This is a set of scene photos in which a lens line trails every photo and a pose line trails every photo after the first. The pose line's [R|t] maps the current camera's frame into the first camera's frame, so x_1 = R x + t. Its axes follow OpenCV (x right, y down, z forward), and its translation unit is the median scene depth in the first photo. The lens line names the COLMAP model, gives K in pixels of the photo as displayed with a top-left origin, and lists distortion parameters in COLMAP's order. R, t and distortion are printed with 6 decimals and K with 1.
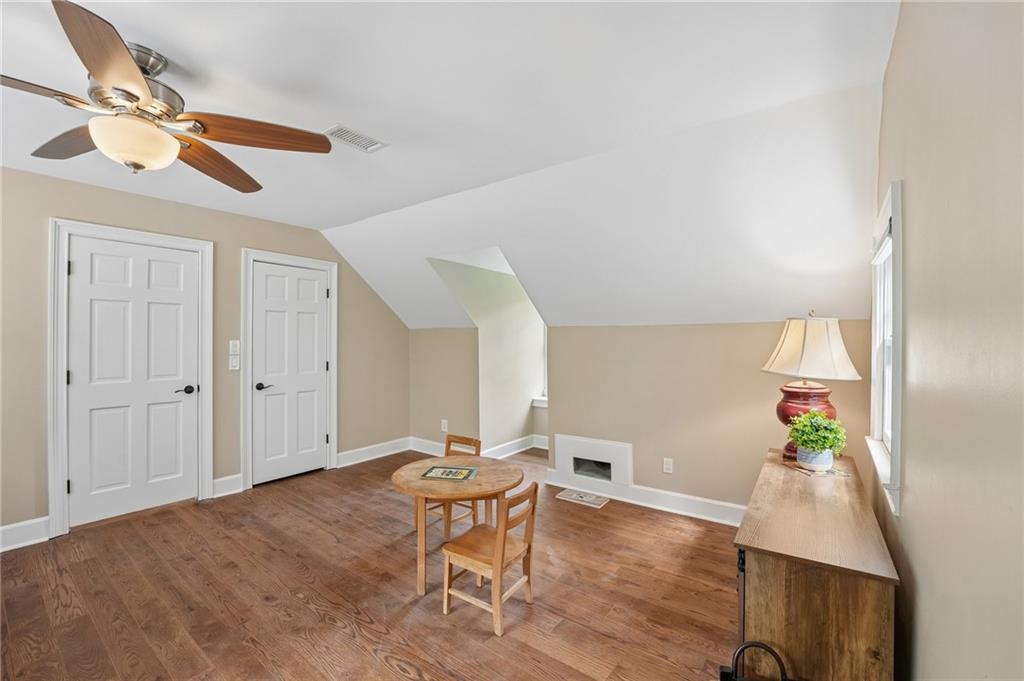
lens RADIAL K [[420.0, 0, 507.4], [0, 420.0, 336.8], [0, 0, 1]] dist [-0.026916, 0.000054]
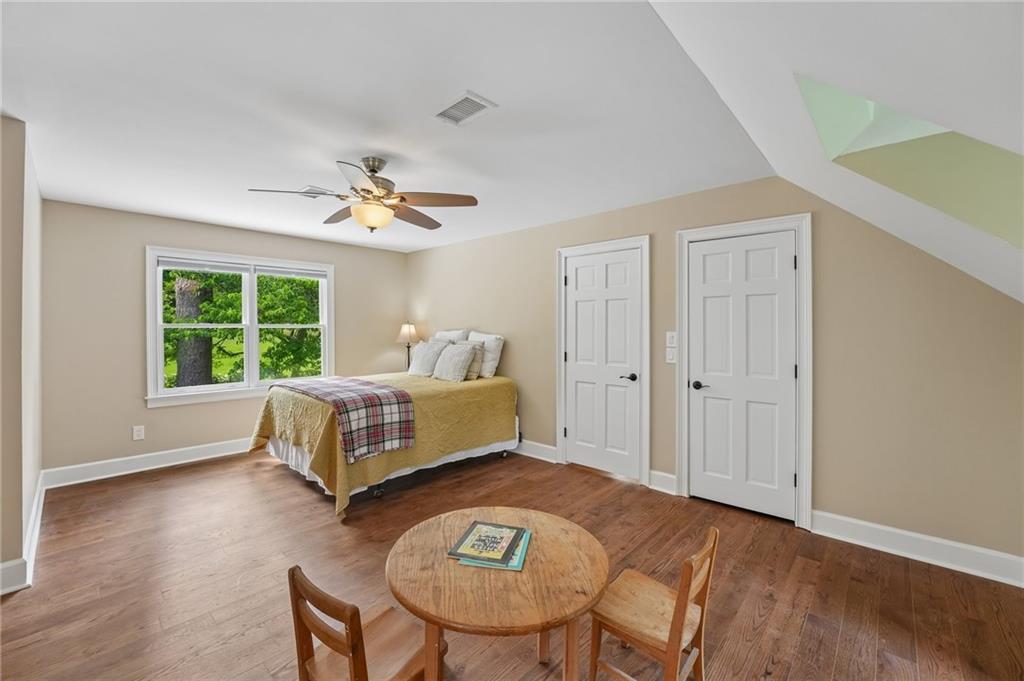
lens RADIAL K [[424.3, 0, 509.7], [0, 424.3, 325.1], [0, 0, 1]] dist [-0.028067, -0.000115]
pose [[-0.102192, -0.006592, -0.994743, 0.363436], [0.005635, 0.999958, -0.007205, -0.002099], [0.994749, -0.006341, -0.102150, 0.792143]]
